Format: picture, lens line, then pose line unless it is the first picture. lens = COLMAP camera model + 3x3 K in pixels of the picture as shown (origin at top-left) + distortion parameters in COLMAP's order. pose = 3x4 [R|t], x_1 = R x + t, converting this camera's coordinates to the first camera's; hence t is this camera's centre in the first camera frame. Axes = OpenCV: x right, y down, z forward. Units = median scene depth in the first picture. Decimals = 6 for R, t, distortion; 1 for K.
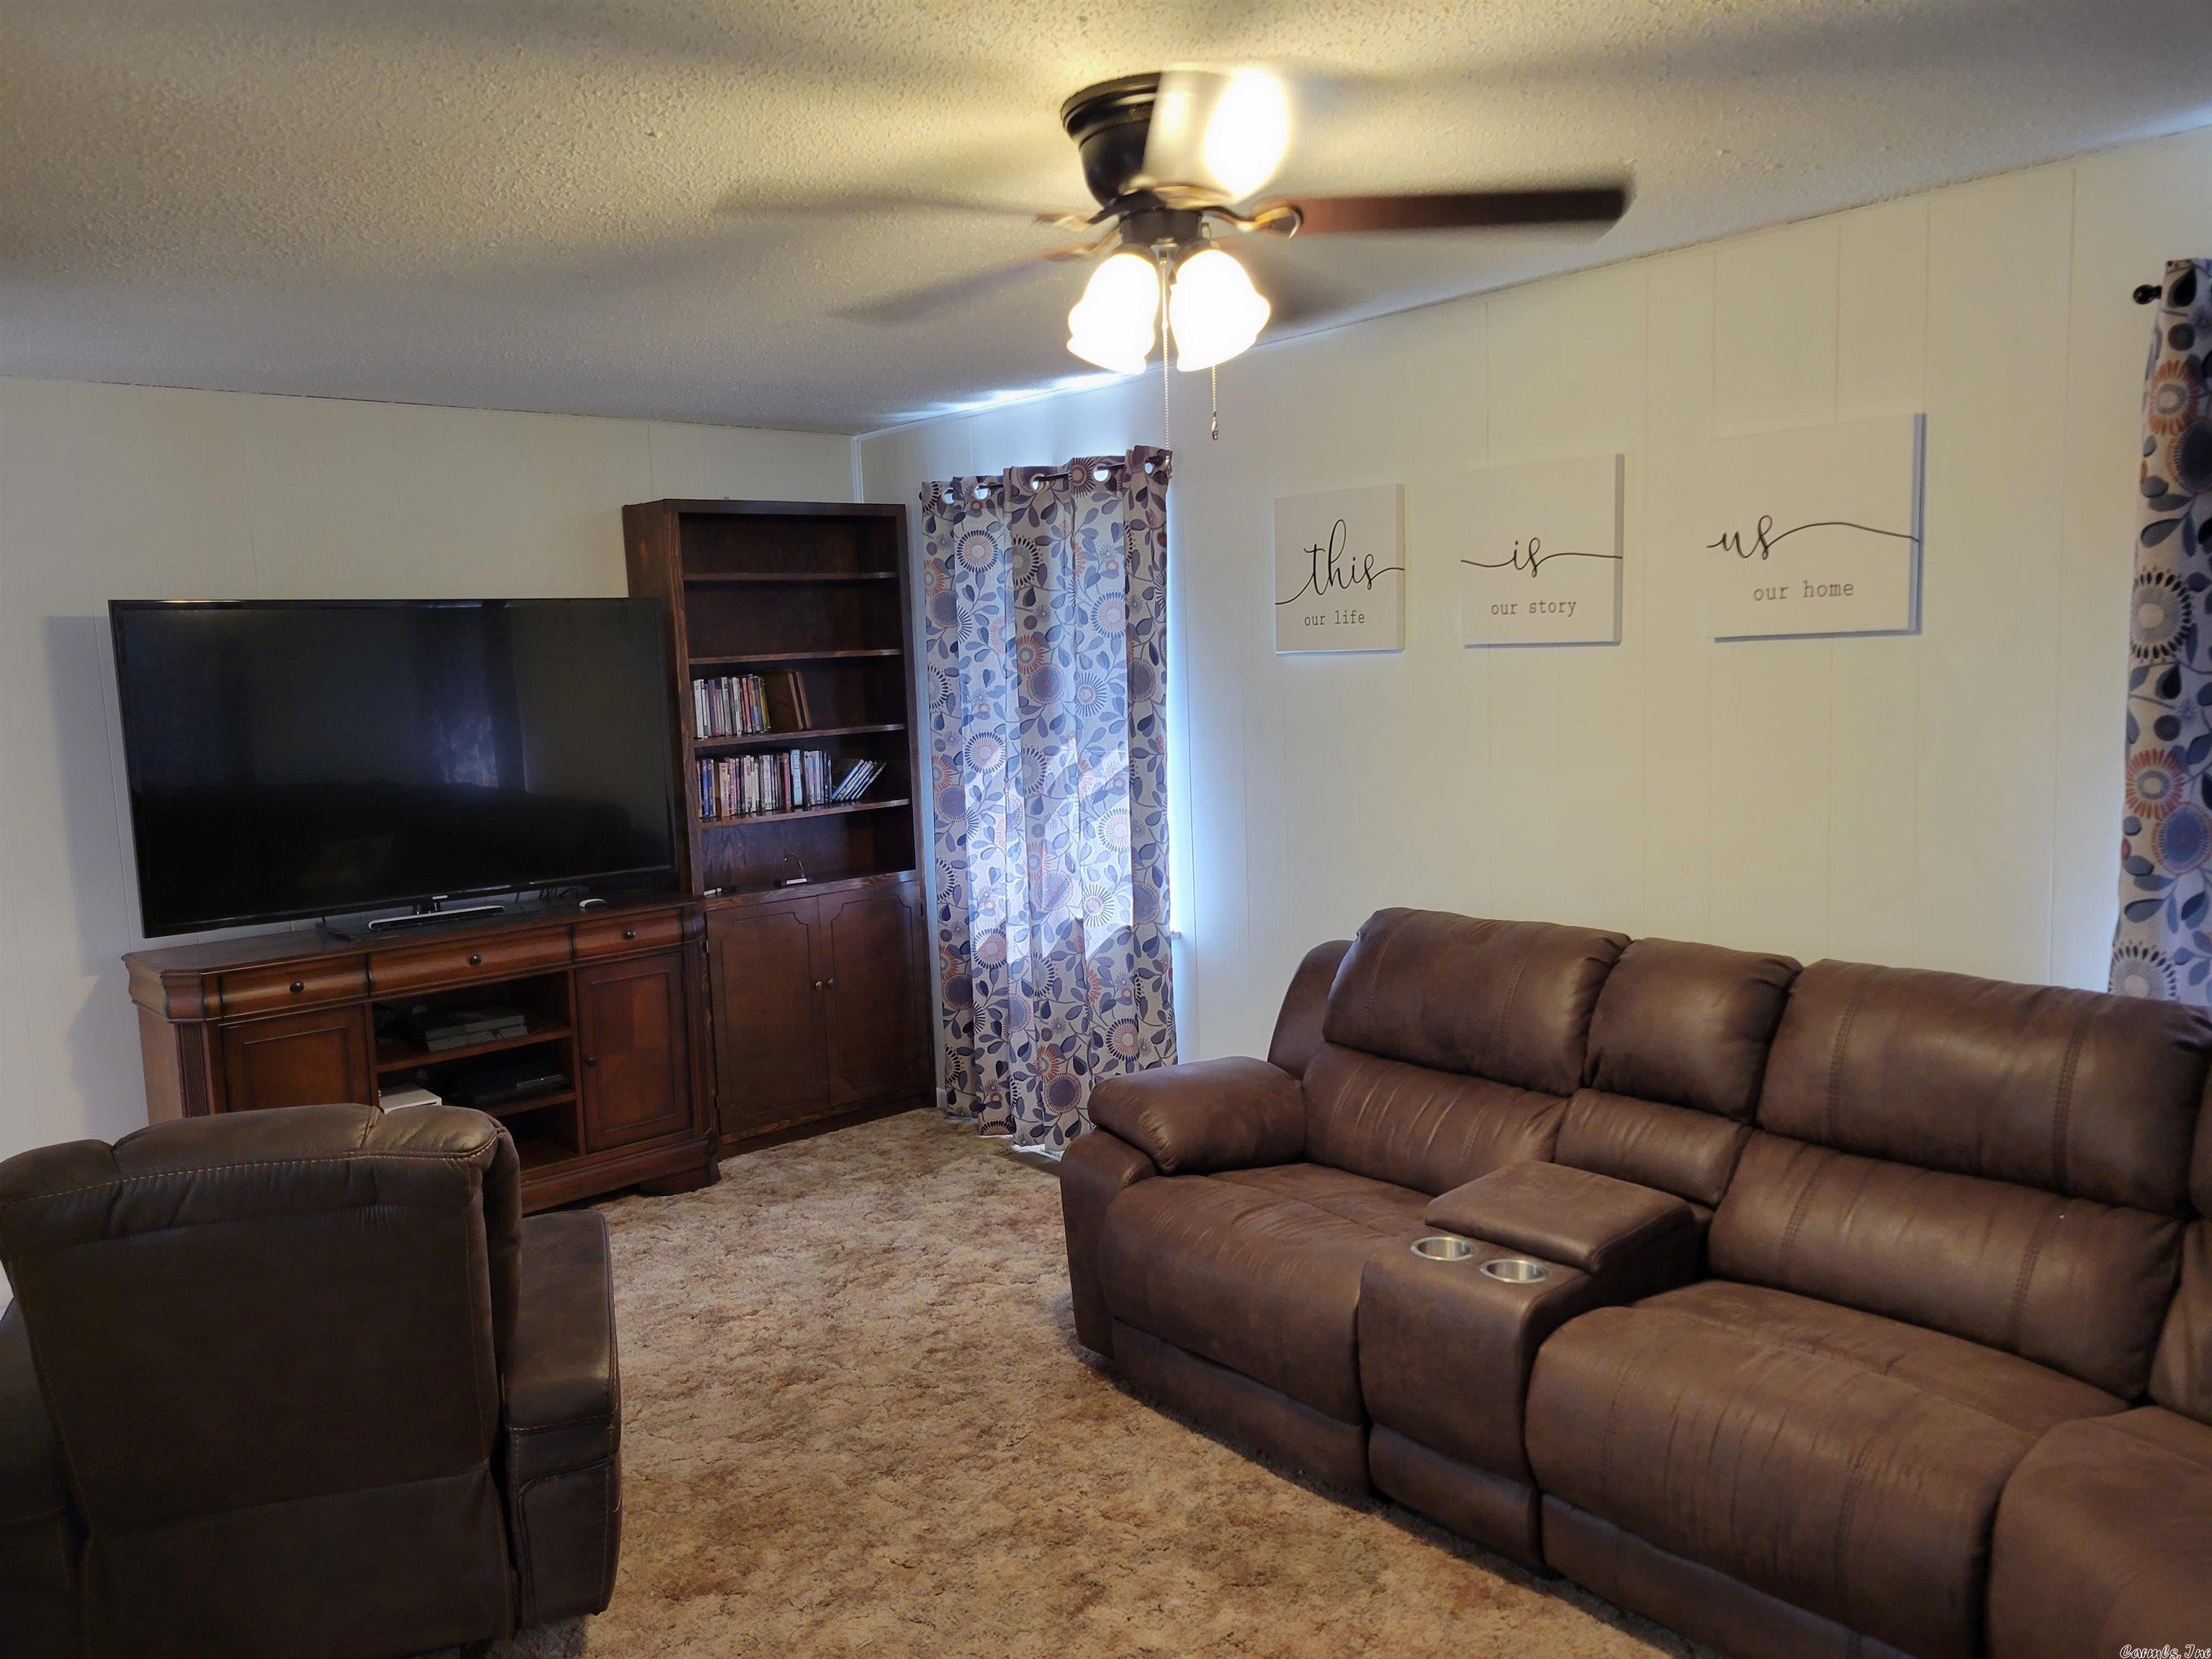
lens RADIAL K [[1649.3, 0, 1078.6], [0, 1649.3, 839.2], [0, 0, 1]] dist [0.057054, -0.031238]
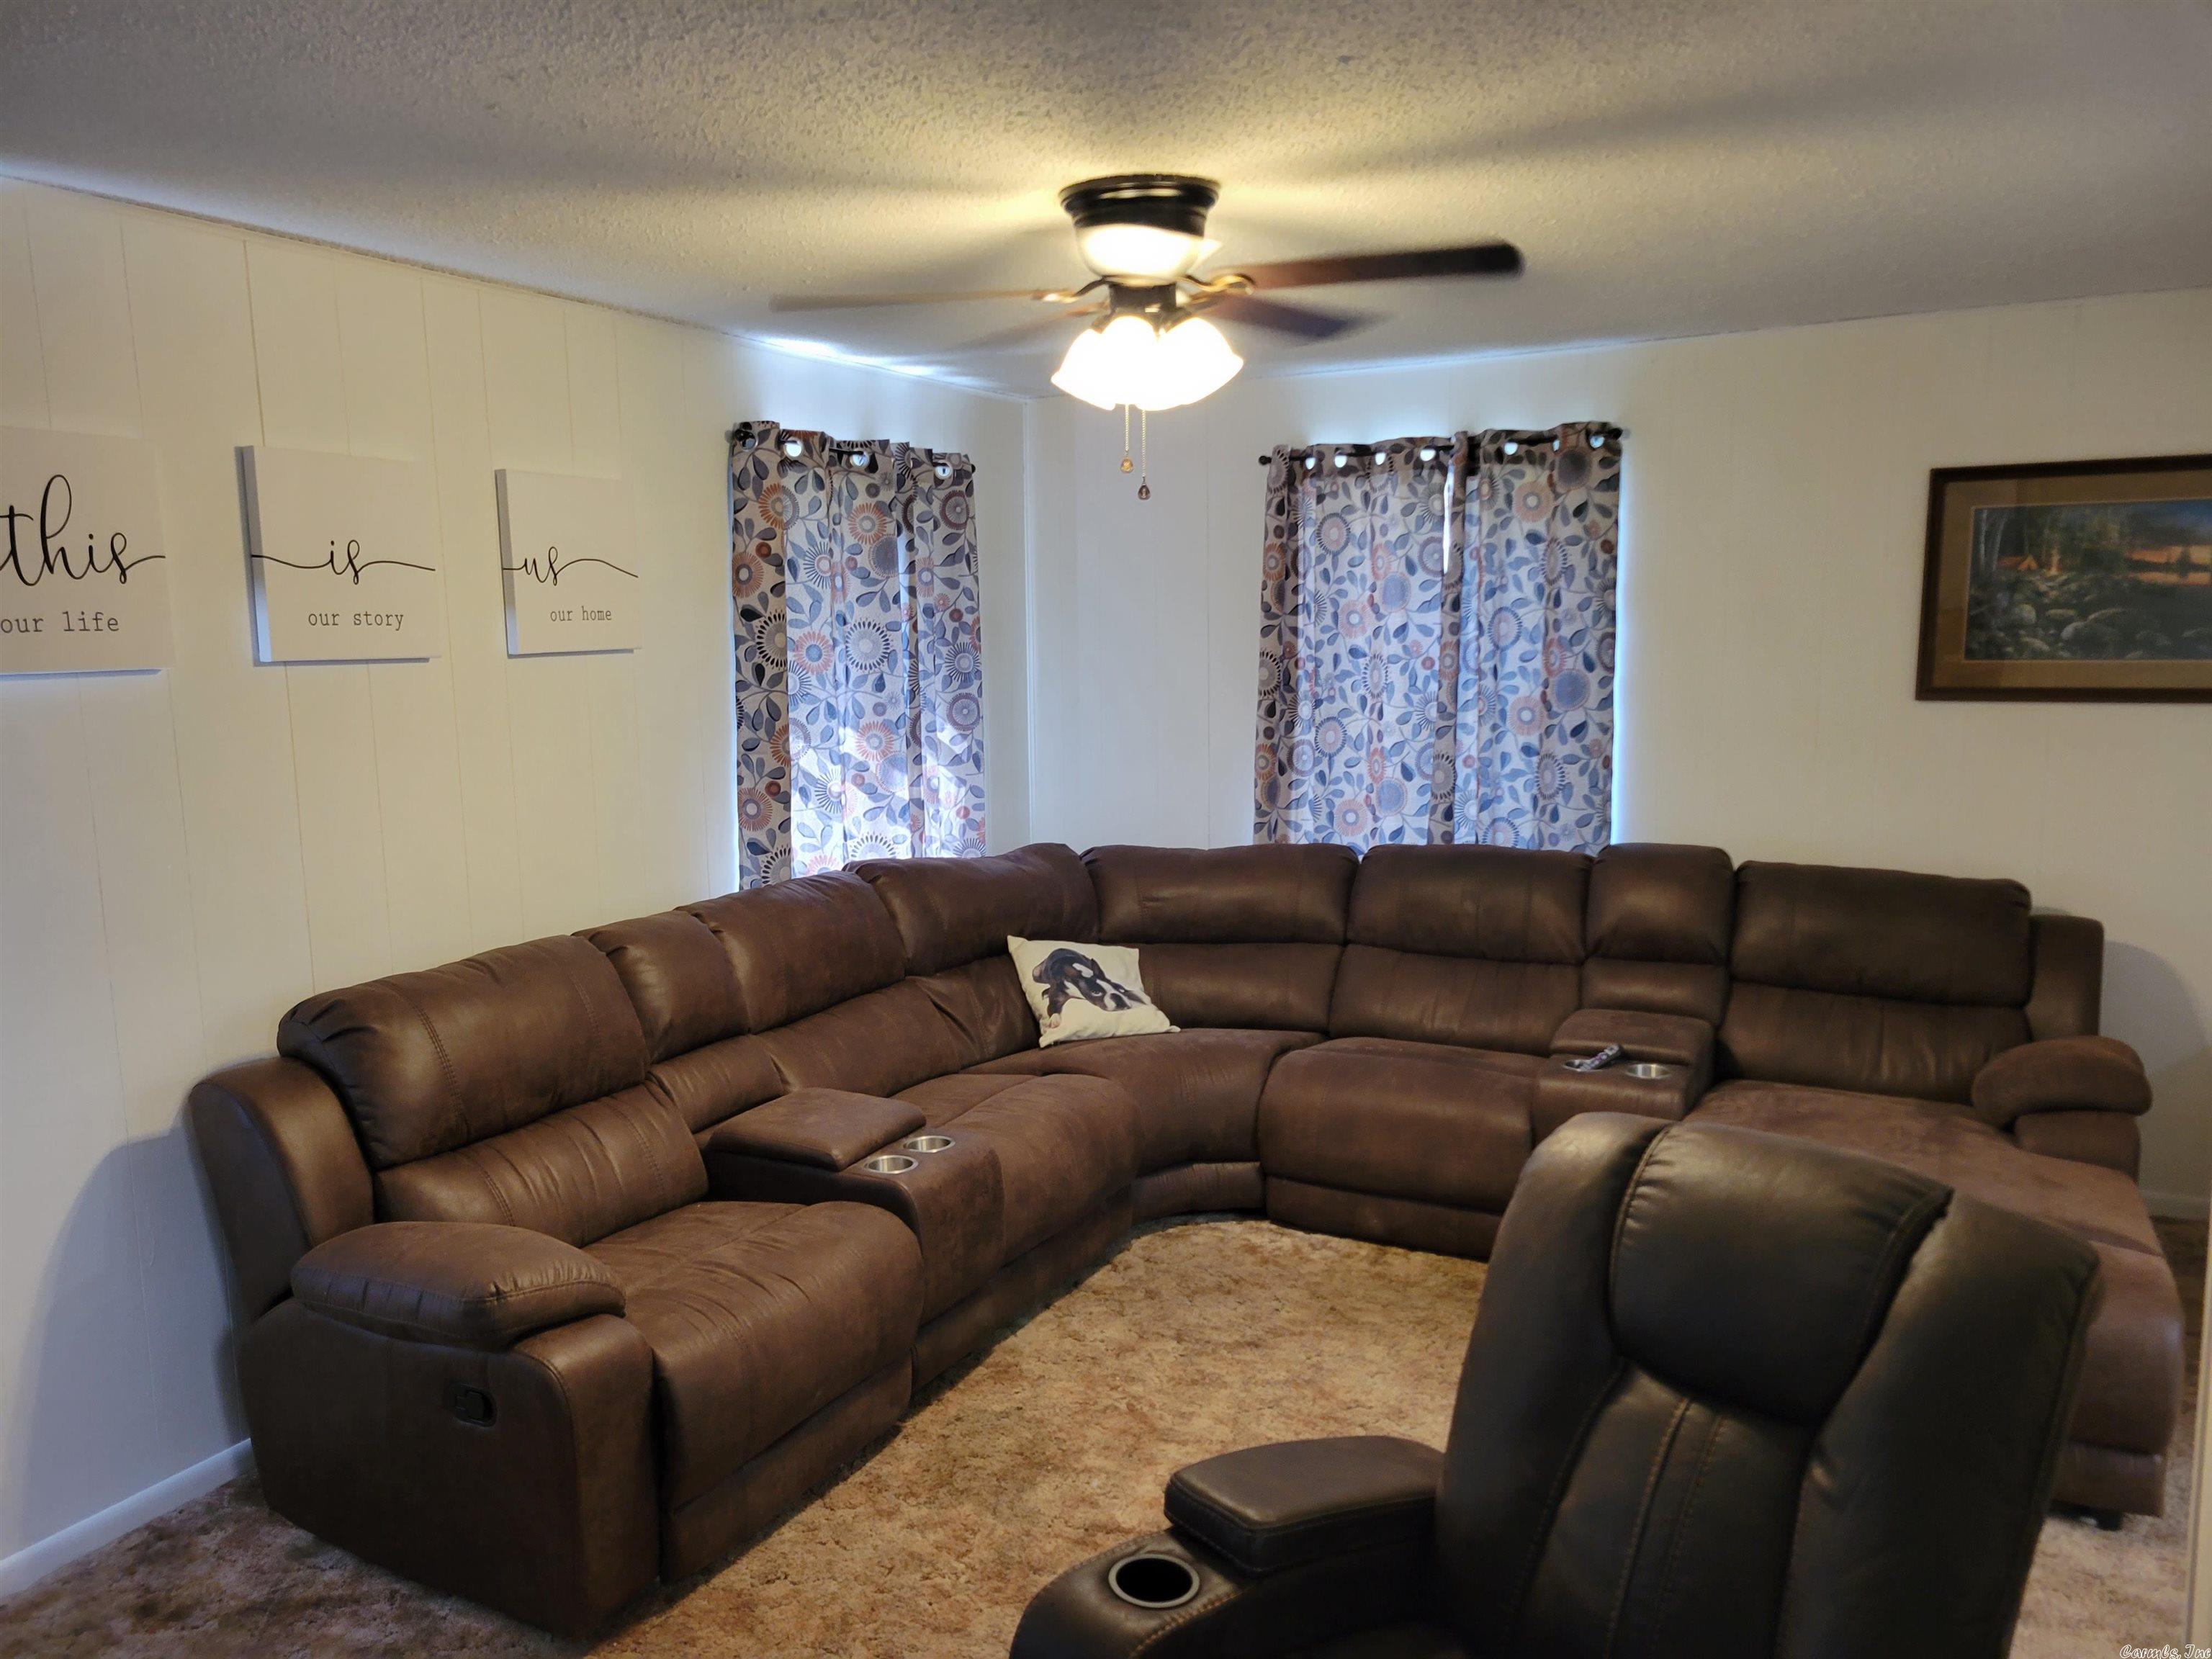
lens RADIAL K [[1649.3, 0, 1078.6], [0, 1649.3, 839.2], [0, 0, 1]] dist [0.057054, -0.031238]
pose [[-0.371094, -0.094051, 0.923820, -0.766163], [0.126063, 0.980545, 0.150465, -0.120760], [-0.919999, 0.172296, -0.352018, 1.075786]]
